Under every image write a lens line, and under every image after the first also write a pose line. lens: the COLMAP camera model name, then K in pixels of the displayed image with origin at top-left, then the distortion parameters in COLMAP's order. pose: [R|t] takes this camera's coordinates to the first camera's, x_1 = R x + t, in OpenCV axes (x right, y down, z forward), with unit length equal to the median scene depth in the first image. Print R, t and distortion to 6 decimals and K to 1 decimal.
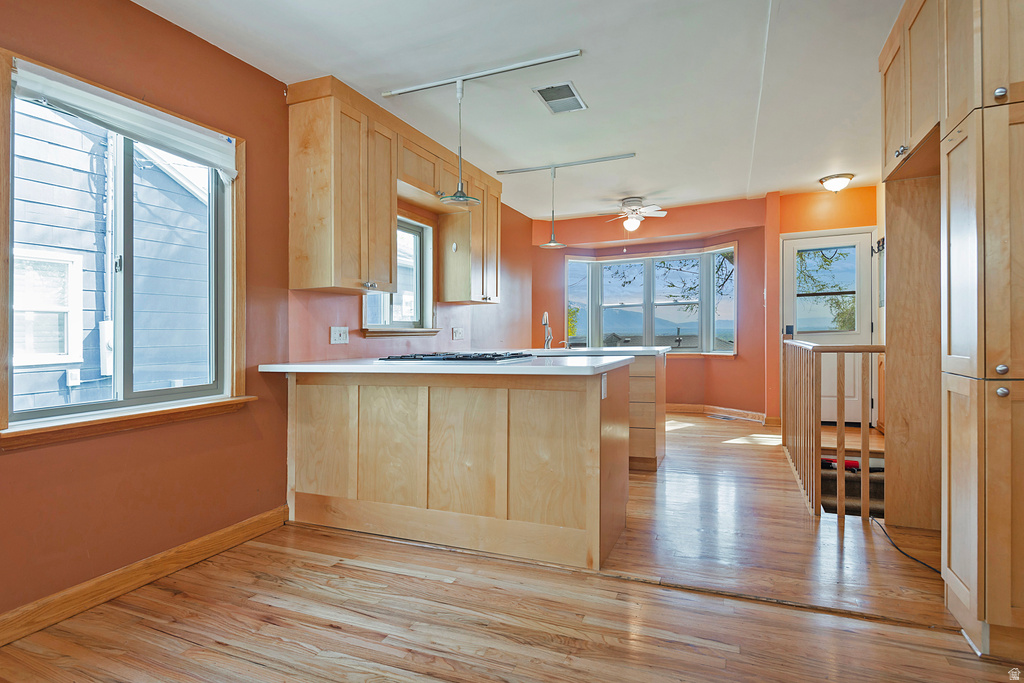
lens RADIAL K [[525.7, 0, 501.8], [0, 525.7, 331.7], [0, 0, 1]] dist [0.033149, -0.021517]
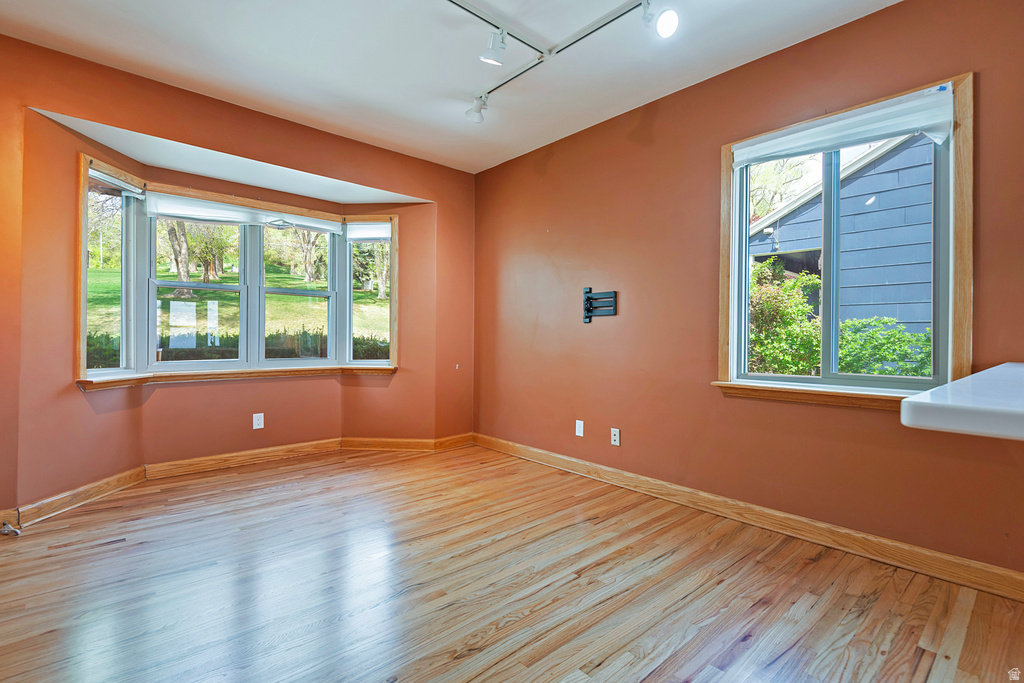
lens RADIAL K [[483.9, 0, 539.0], [0, 483.9, 326.6], [0, 0, 1]] dist [0.023463, -0.013337]
pose [[-0.372927, -0.002441, -0.927858, 0.396617], [0.001716, 0.999993, -0.003321, 0.014849], [0.927859, -0.002831, -0.372920, 0.651616]]
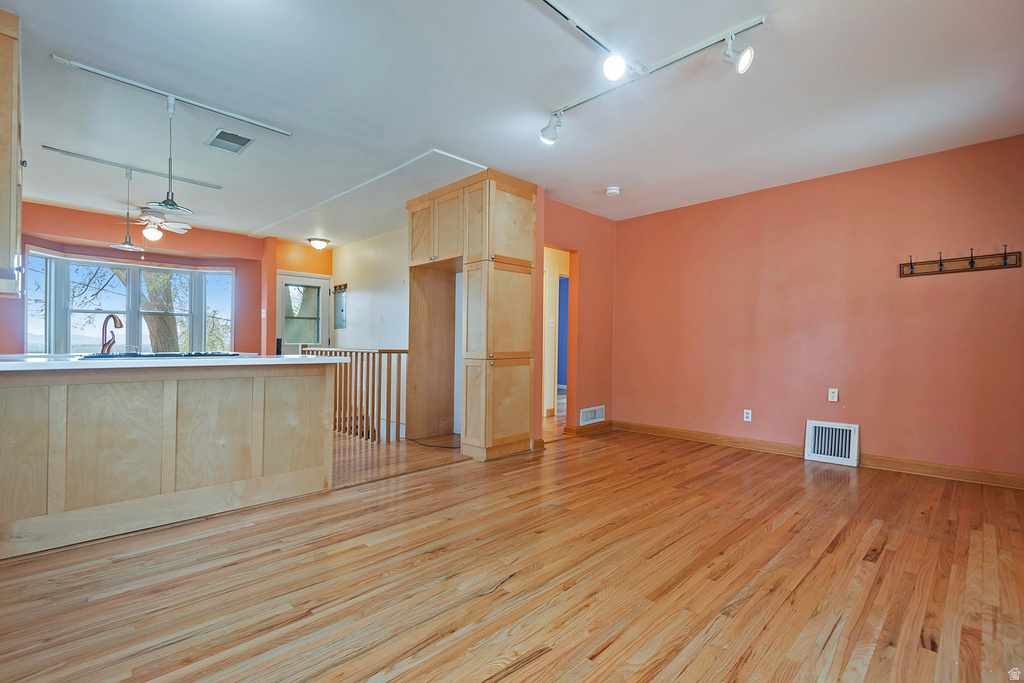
lens RADIAL K [[476.0, 0, 512.3], [0, 476.0, 360.7], [0, 0, 1]] dist [0.000957, -0.000746]
pose [[0.367762, -0.007221, 0.929892, -0.731732], [-0.018755, 0.999709, 0.015181, 0.031581], [-0.929731, -0.023023, 0.367519, -0.010055]]
